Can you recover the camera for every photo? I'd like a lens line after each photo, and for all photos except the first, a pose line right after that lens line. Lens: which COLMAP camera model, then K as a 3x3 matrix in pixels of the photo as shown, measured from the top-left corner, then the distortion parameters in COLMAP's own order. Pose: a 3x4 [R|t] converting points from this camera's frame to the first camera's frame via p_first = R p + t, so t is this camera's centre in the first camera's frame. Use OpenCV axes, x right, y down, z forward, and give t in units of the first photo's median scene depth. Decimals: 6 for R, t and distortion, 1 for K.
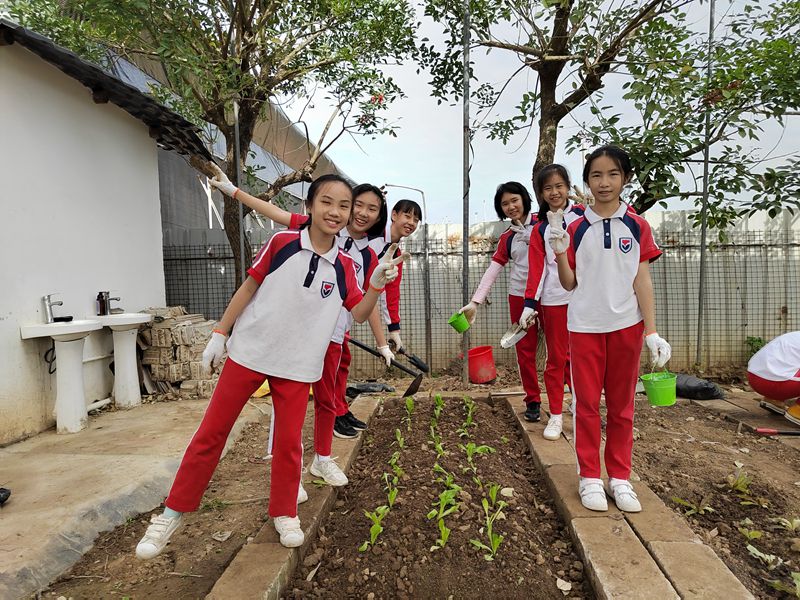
lens RADIAL K [[530.0, 0, 396.8], [0, 530.0, 299.6], [0, 0, 1]] dist [0.017076, -0.043001]
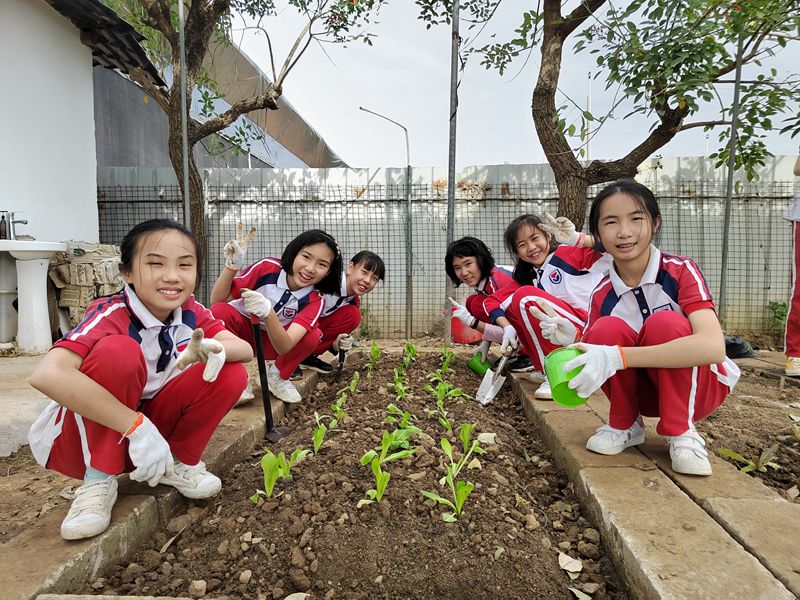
lens RADIAL K [[541.6, 0, 400.0], [0, 541.6, 300.0], [0, 0, 1]] dist [-0.001695, -0.007700]
pose [[0.999535, 0.023400, 0.019576, 0.037844], [-0.023708, 0.999596, 0.015677, 0.086880], [-0.019201, -0.016134, 0.999685, 0.145668]]
